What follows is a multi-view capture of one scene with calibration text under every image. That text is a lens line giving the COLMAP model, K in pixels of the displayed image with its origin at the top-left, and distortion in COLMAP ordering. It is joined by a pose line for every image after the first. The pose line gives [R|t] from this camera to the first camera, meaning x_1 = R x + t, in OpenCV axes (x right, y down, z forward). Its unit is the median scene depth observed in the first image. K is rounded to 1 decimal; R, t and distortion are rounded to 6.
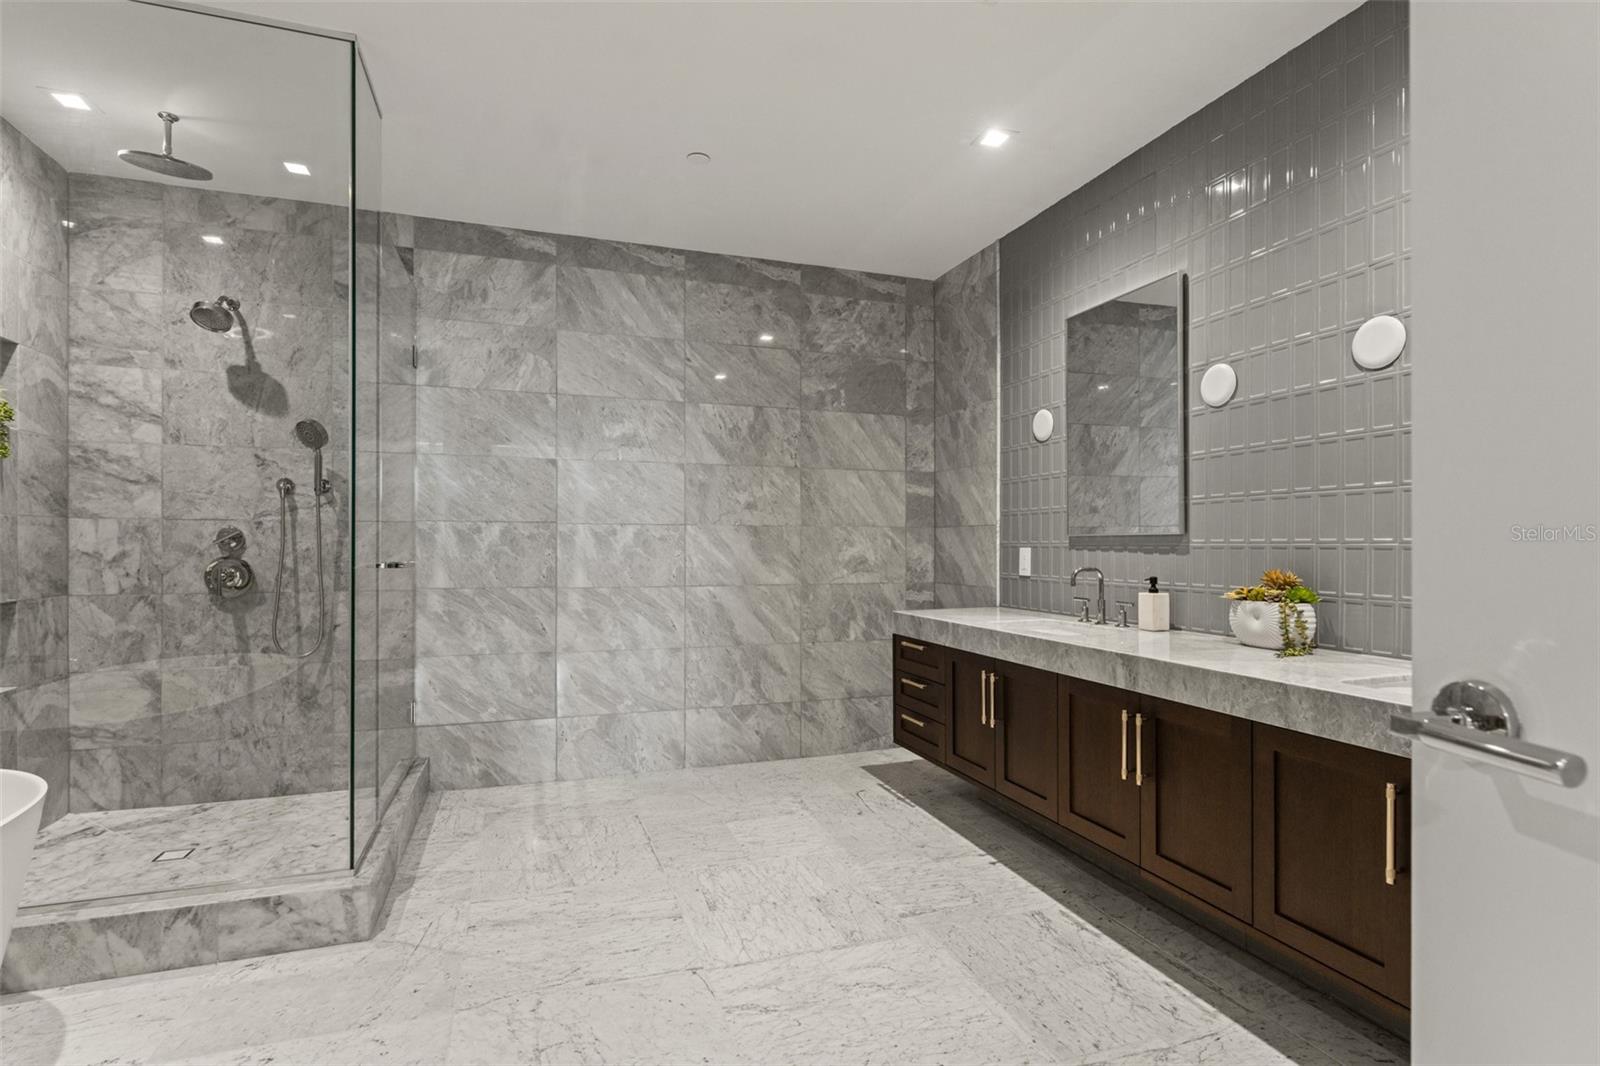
lens RADIAL K [[771.8, 0, 795.1], [0, 771.8, 542.8], [0, 0, 1]] dist [-0.000735, -0.000196]
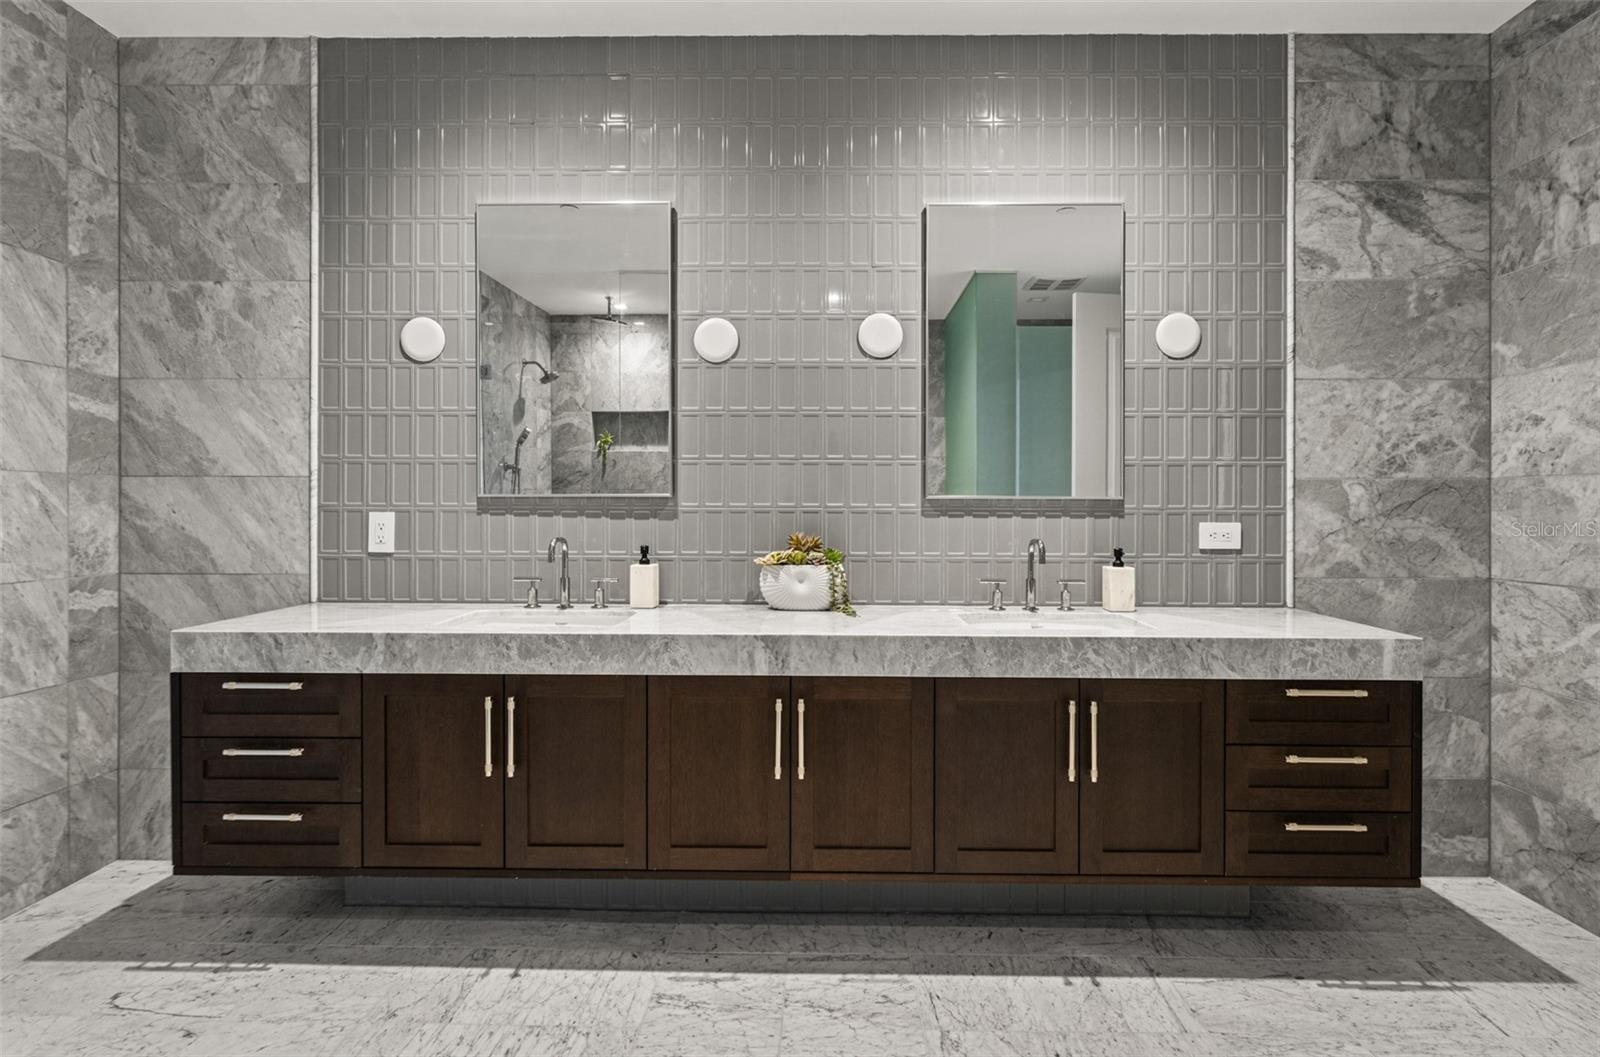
lens RADIAL K [[830.6, 0, 802.9], [0, 830.6, 507.5], [0, 0, 1]] dist [0.000401, -0.000146]
pose [[0.341975, 0.001434, 0.939708, -0.305767], [-0.005964, 0.999982, 0.000644, -0.000290], [-0.939690, -0.005825, 0.341977, 0.450695]]
